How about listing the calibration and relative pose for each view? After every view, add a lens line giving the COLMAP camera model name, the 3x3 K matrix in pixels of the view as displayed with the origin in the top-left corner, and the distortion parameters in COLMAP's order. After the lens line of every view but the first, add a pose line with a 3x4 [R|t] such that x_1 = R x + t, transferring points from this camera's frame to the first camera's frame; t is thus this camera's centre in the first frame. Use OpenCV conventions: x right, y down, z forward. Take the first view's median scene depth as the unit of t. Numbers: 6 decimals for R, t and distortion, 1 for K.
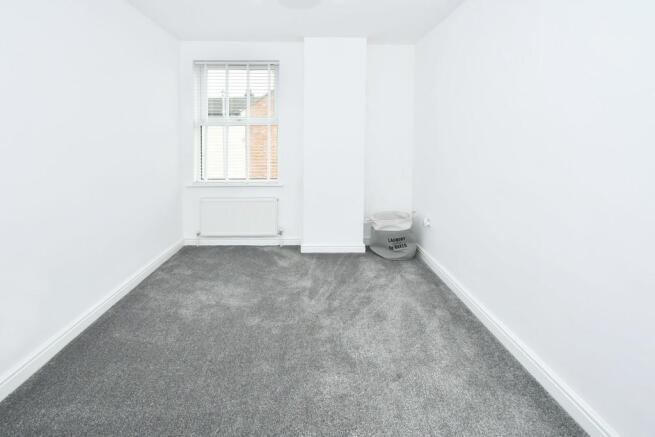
lens RADIAL K [[355.2, 0, 327.5], [0, 355.2, 206.0], [0, 0, 1]] dist [0.001032, -0.000998]
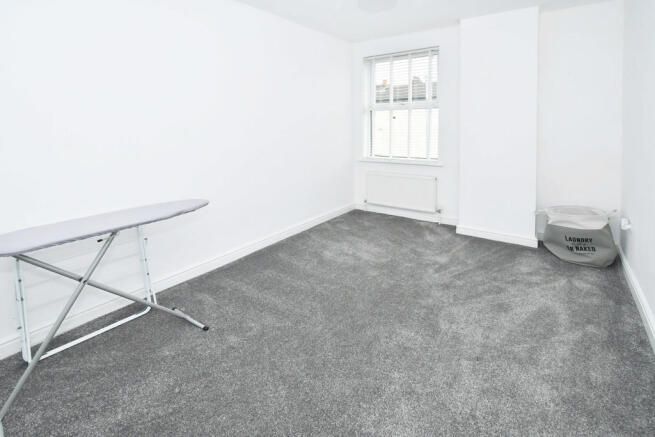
lens RADIAL K [[355.2, 0, 327.5], [0, 355.2, 206.0], [0, 0, 1]] dist [0.001032, -0.000998]
pose [[0.775416, 0.131859, -0.617530, 0.304818], [-0.102869, 0.991268, 0.082492, 0.009492], [0.623015, -0.000441, 0.782209, -0.032644]]
